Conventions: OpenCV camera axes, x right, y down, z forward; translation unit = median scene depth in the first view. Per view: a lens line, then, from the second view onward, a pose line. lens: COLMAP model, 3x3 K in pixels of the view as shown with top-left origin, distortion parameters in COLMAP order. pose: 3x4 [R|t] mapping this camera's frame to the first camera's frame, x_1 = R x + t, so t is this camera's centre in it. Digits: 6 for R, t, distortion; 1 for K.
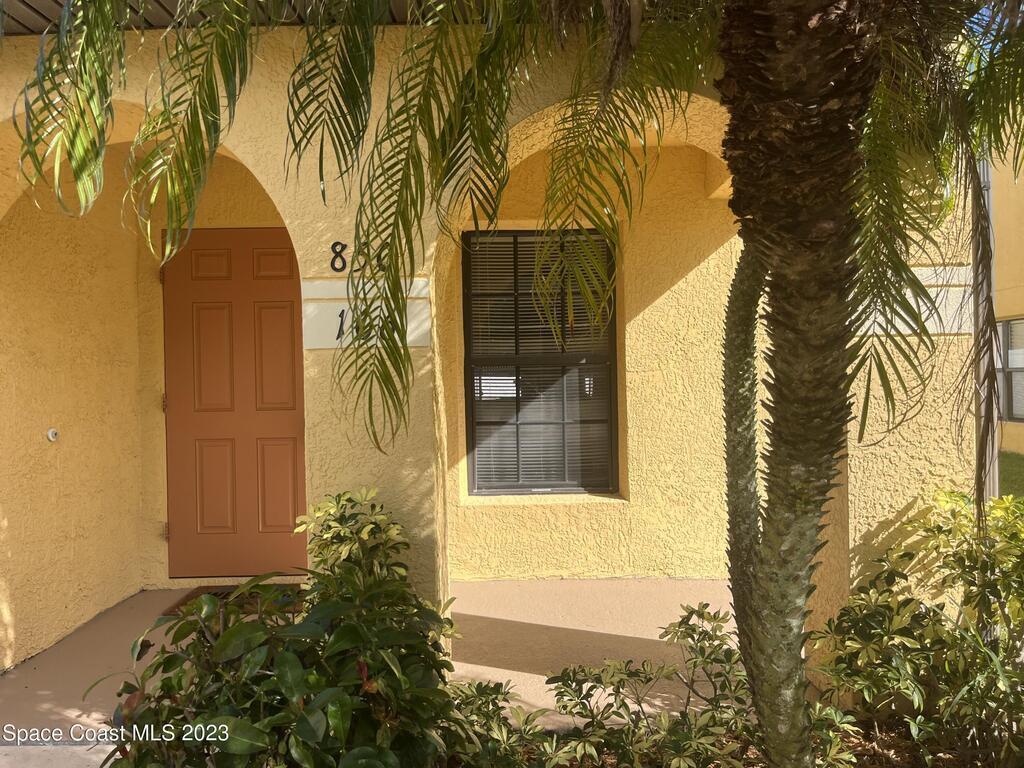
lens RADIAL K [[786.8, 0, 518.1], [0, 786.8, 383.9], [0, 0, 1]] dist [0.051732, -0.063364]
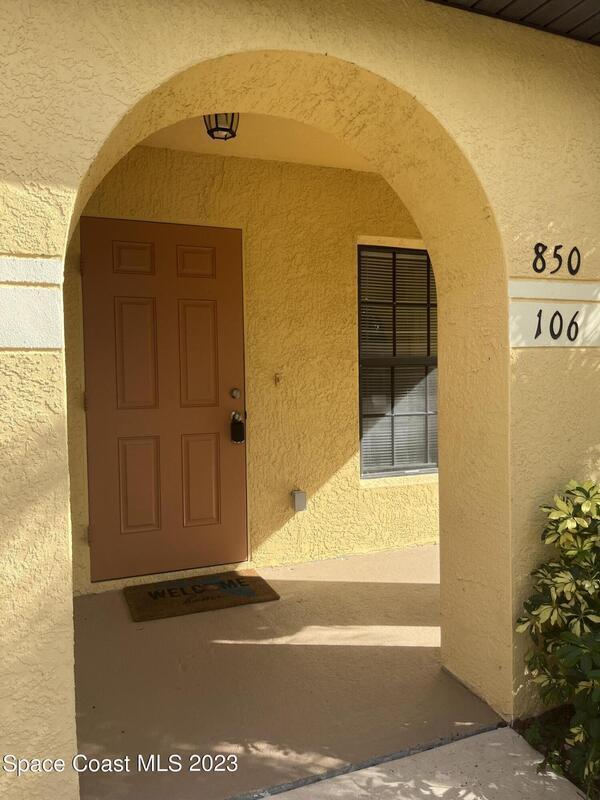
lens RADIAL K [[614.7, 0, 299.7], [0, 614.7, 401.2], [0, 0, 1]] dist [0.051732, -0.063364]
pose [[0.926577, -0.010801, 0.375949, -0.484860], [-0.001497, 0.999474, 0.032404, -0.000062], [-0.376101, -0.030587, 0.926074, 0.215687]]
